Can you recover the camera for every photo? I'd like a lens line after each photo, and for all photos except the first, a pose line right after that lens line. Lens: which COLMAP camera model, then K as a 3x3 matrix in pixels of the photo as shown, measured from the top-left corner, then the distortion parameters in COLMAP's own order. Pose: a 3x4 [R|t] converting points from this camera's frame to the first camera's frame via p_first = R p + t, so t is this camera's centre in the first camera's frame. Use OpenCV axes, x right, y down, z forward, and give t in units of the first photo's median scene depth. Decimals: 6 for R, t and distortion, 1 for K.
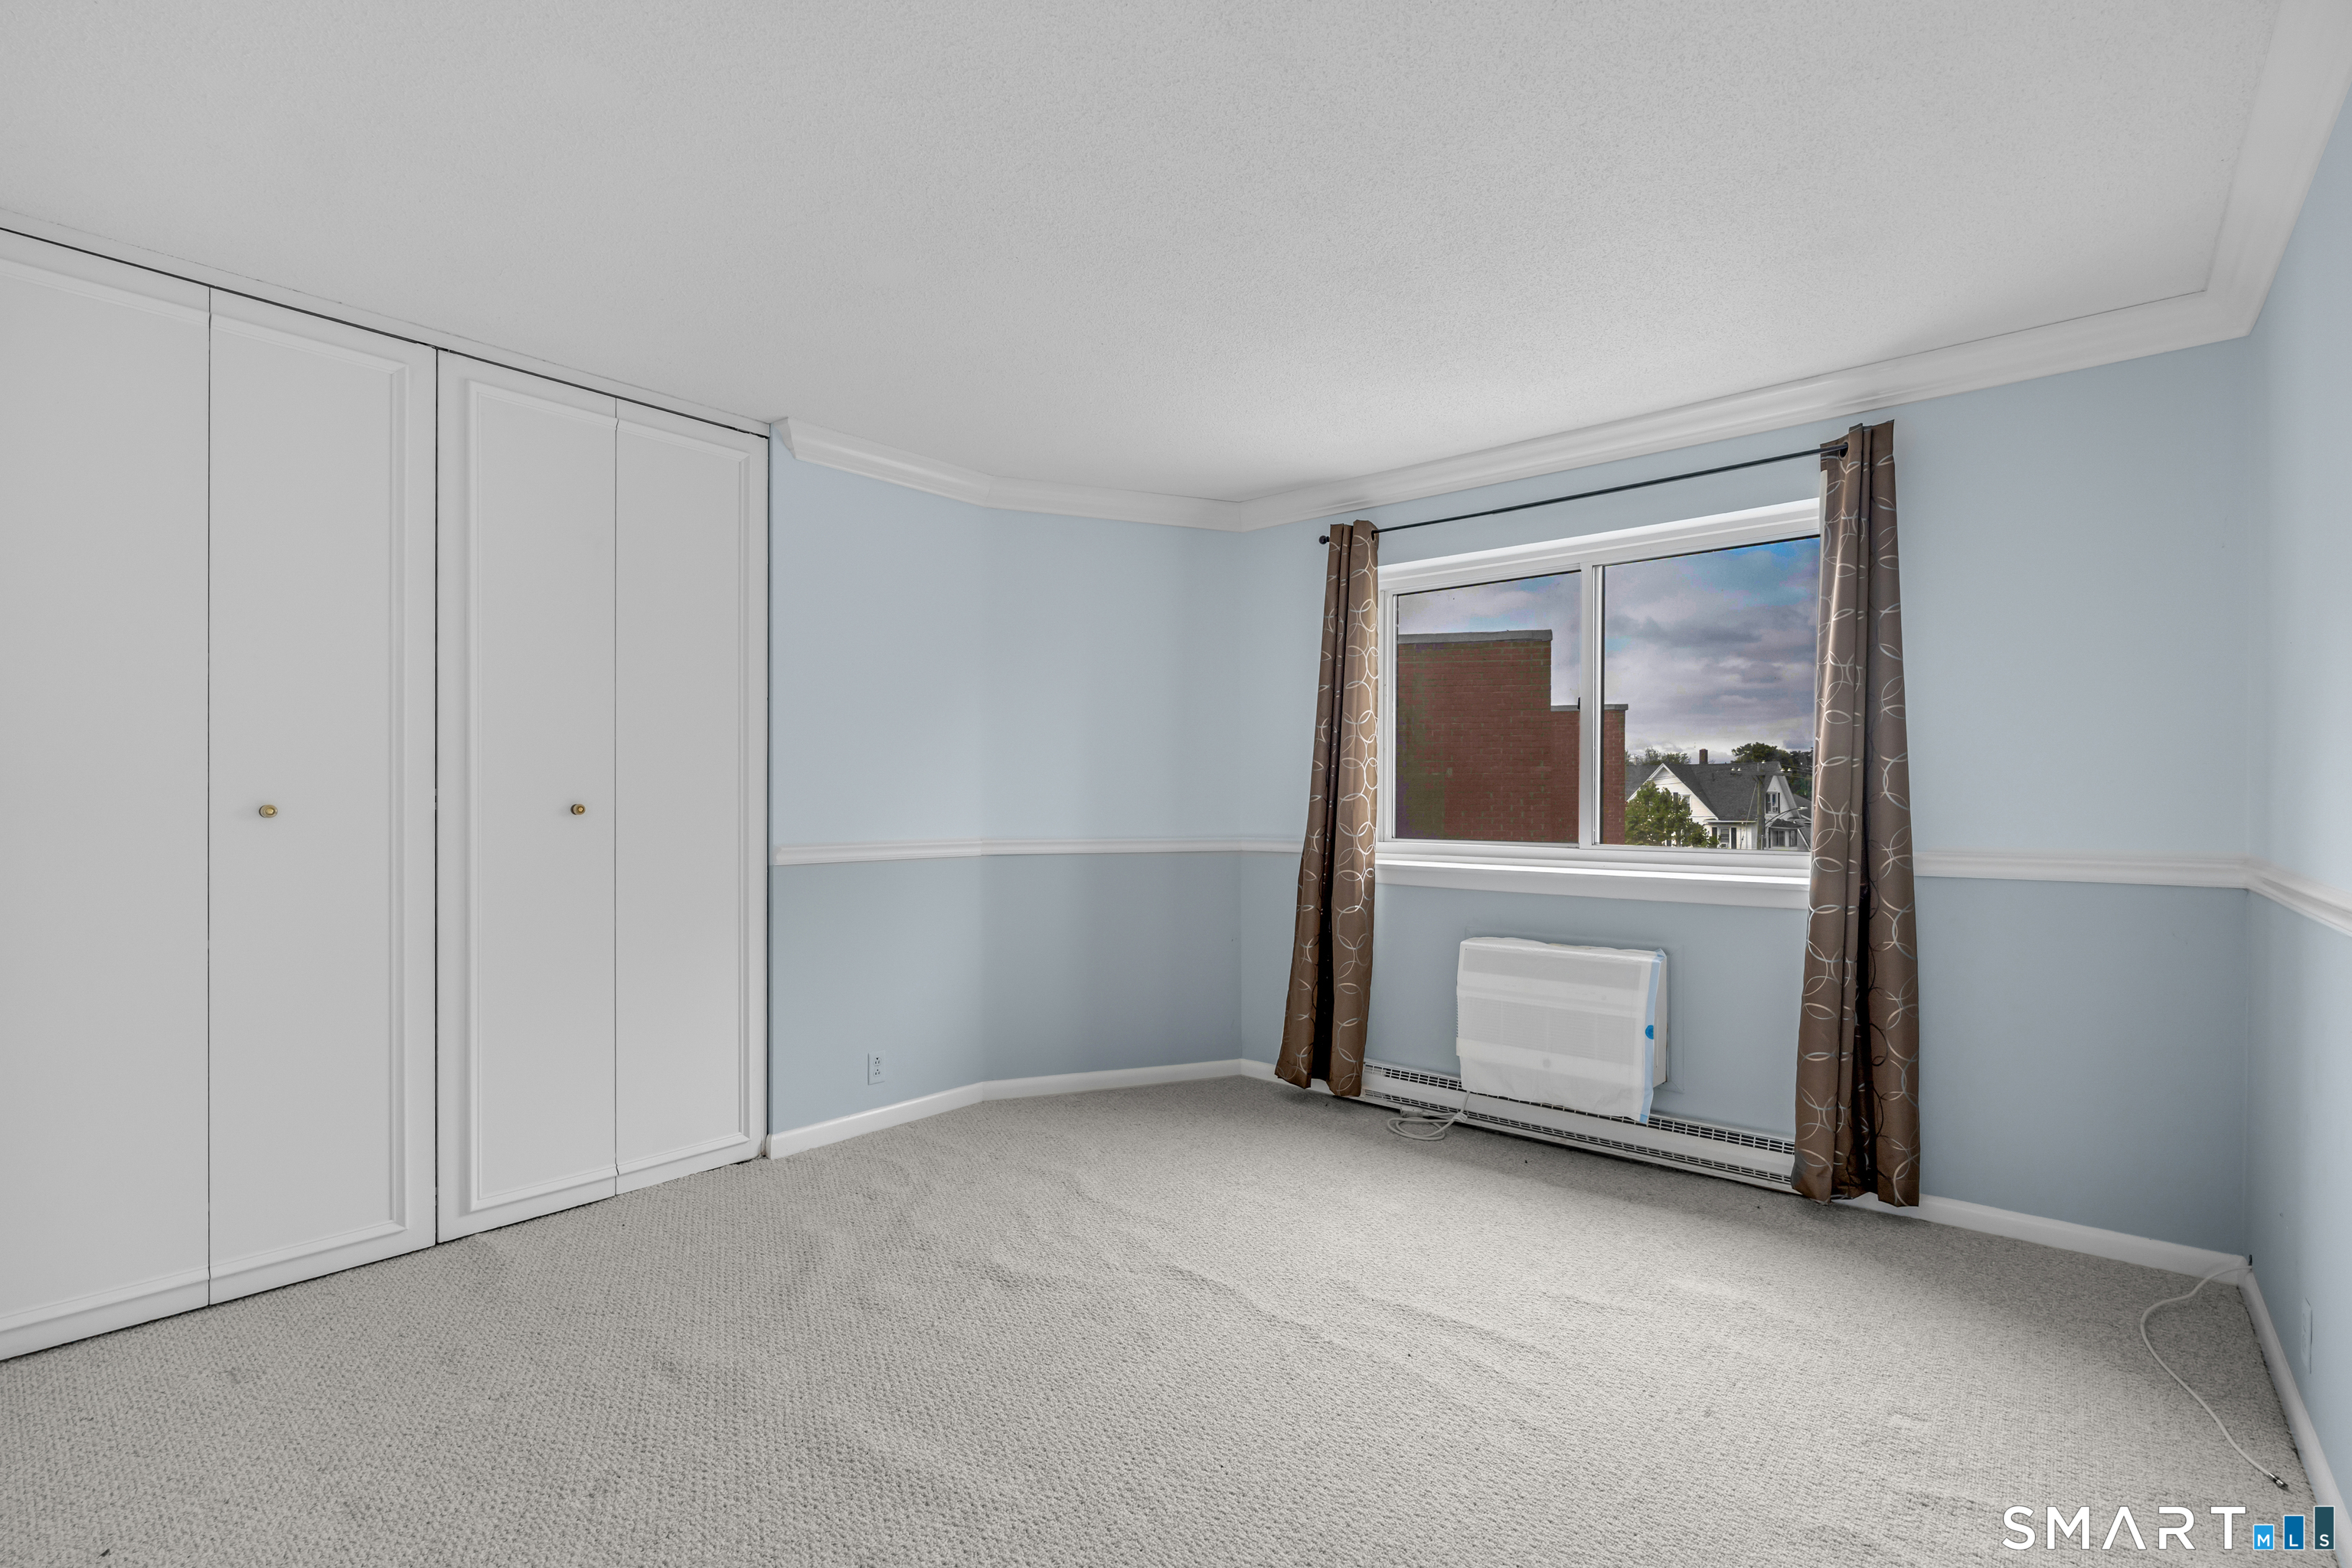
lens RADIAL K [[1056.6, 0, 1170.0], [0, 1056.6, 800.1], [0, 0, 1]] dist [-0.001642, -0.000126]
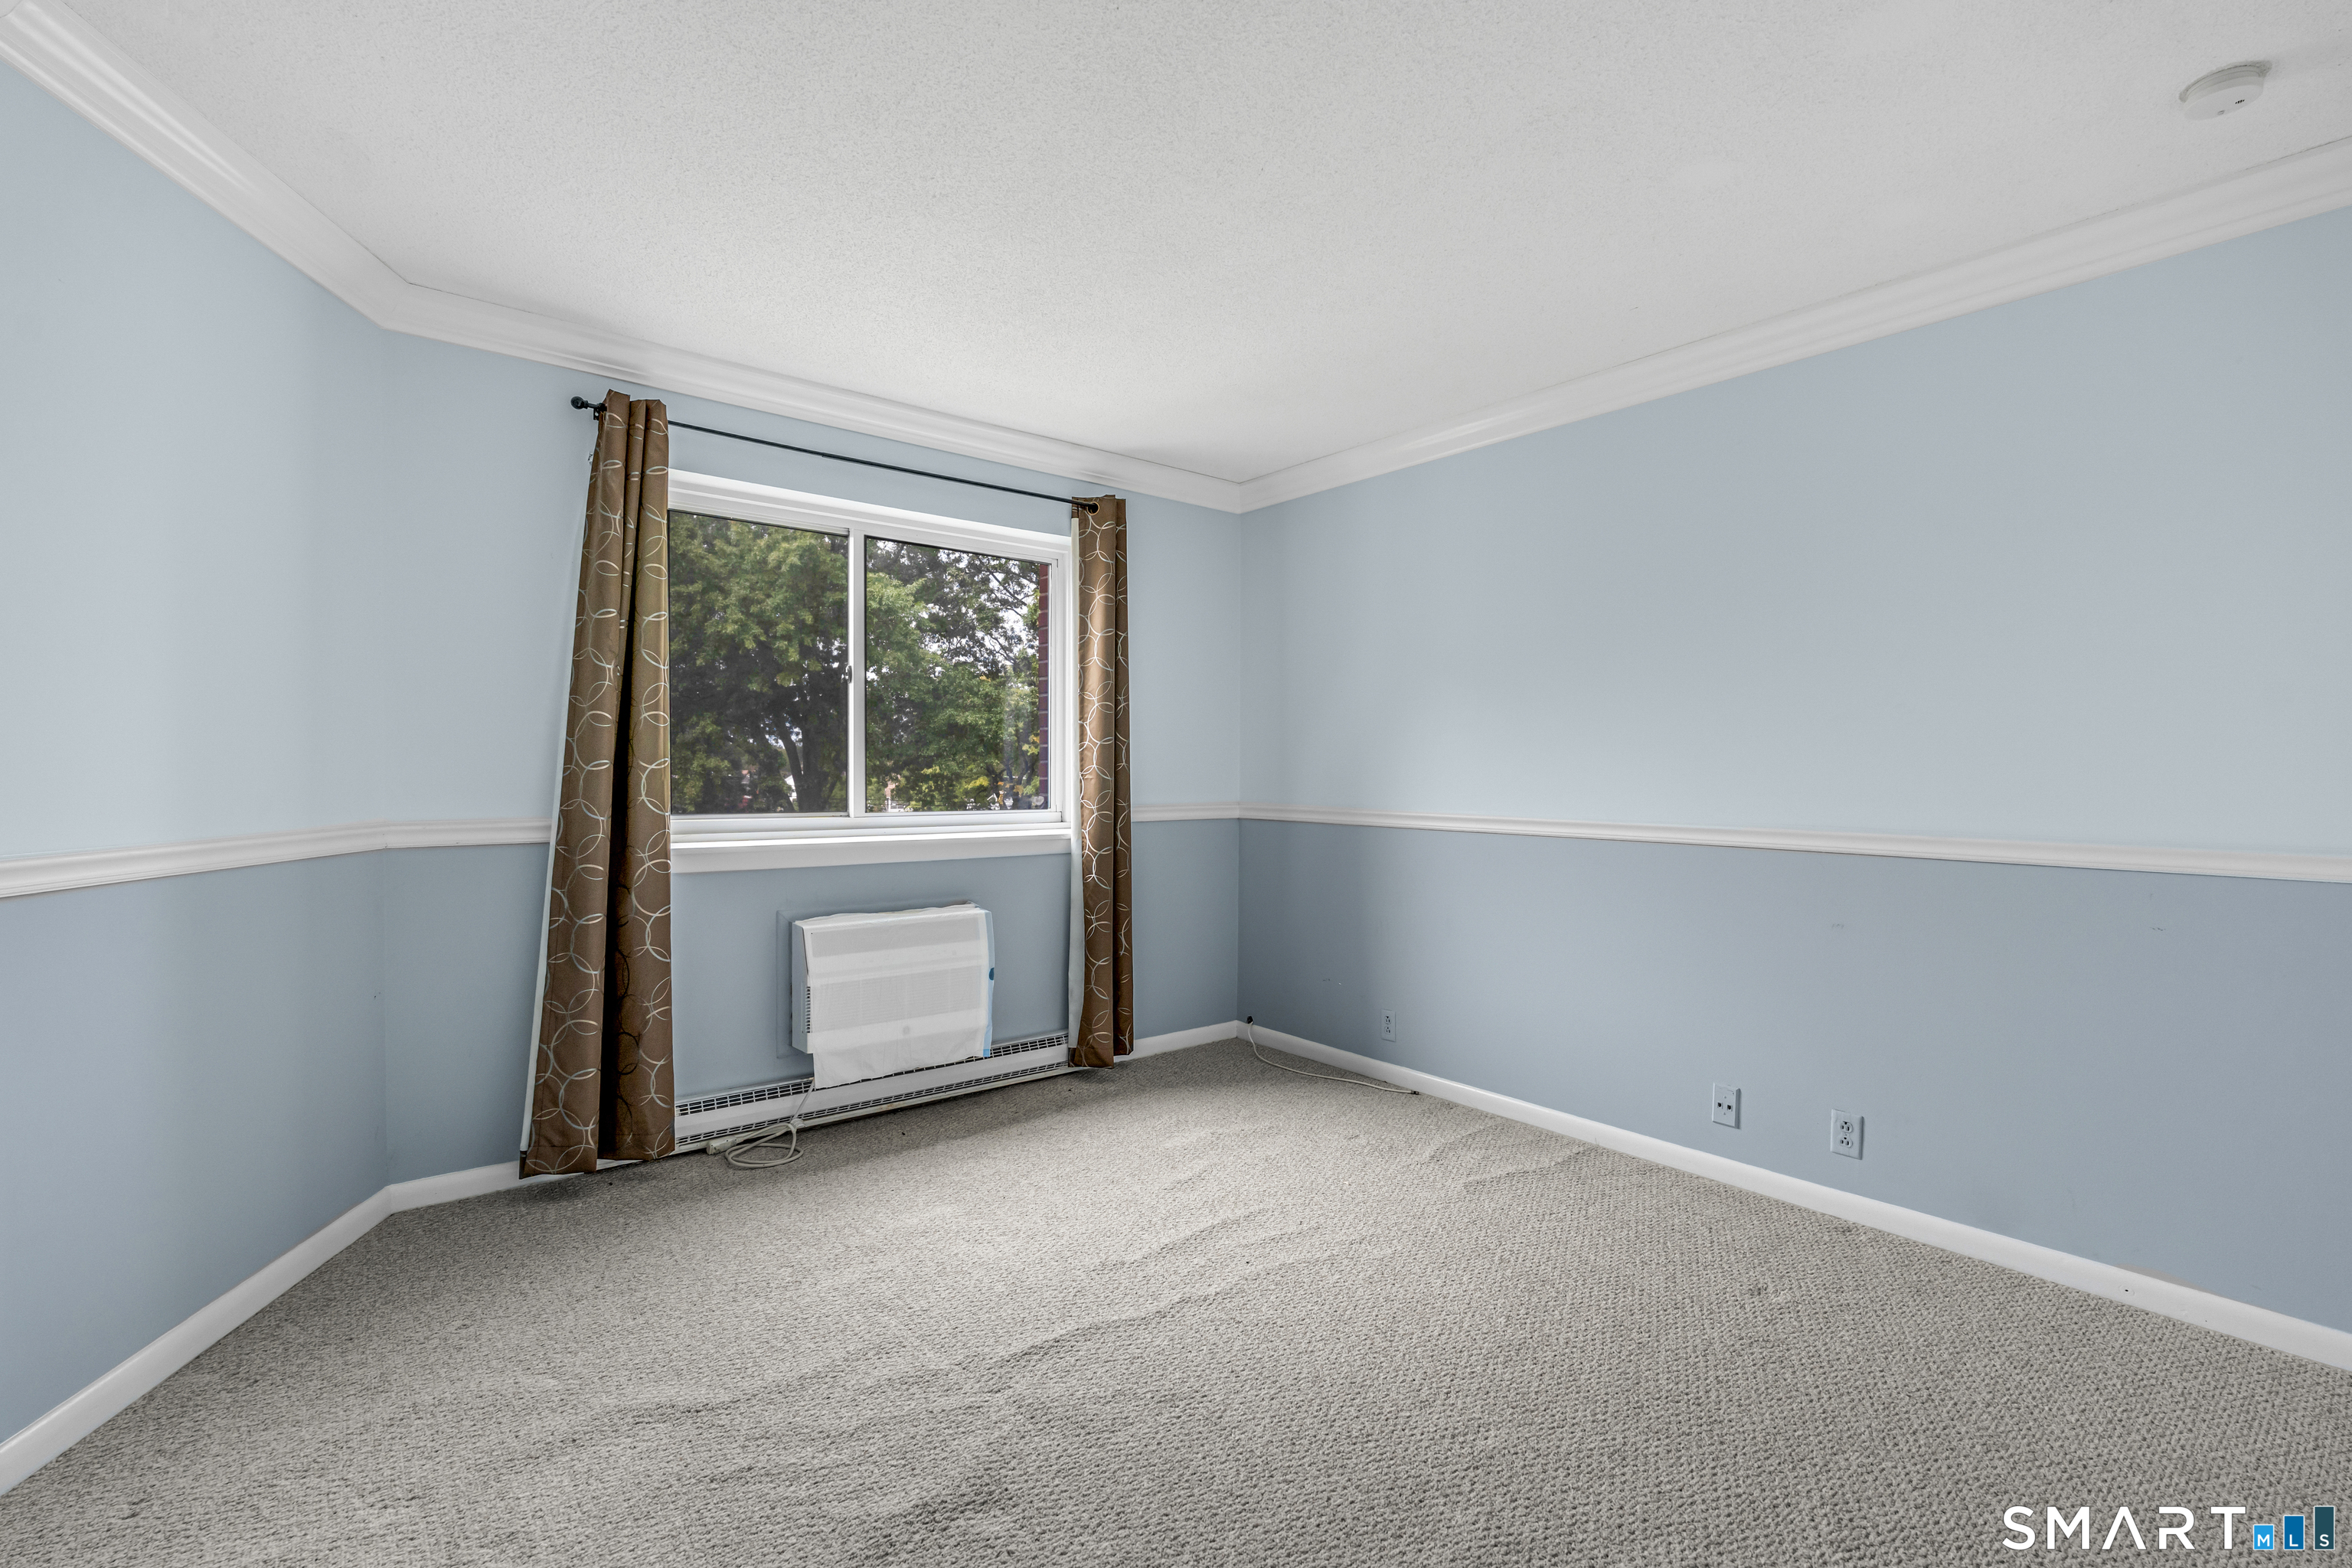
lens RADIAL K [[1036.9, 0, 1176.0], [0, 1036.9, 784.0], [0, 0, 1]] dist [-0.002078, 0.000114]
pose [[0.191604, -0.011841, 0.981401, -0.570718], [-0.003820, 0.999911, 0.012810, 0.001011], [-0.981465, -0.006204, 0.191542, 0.570866]]
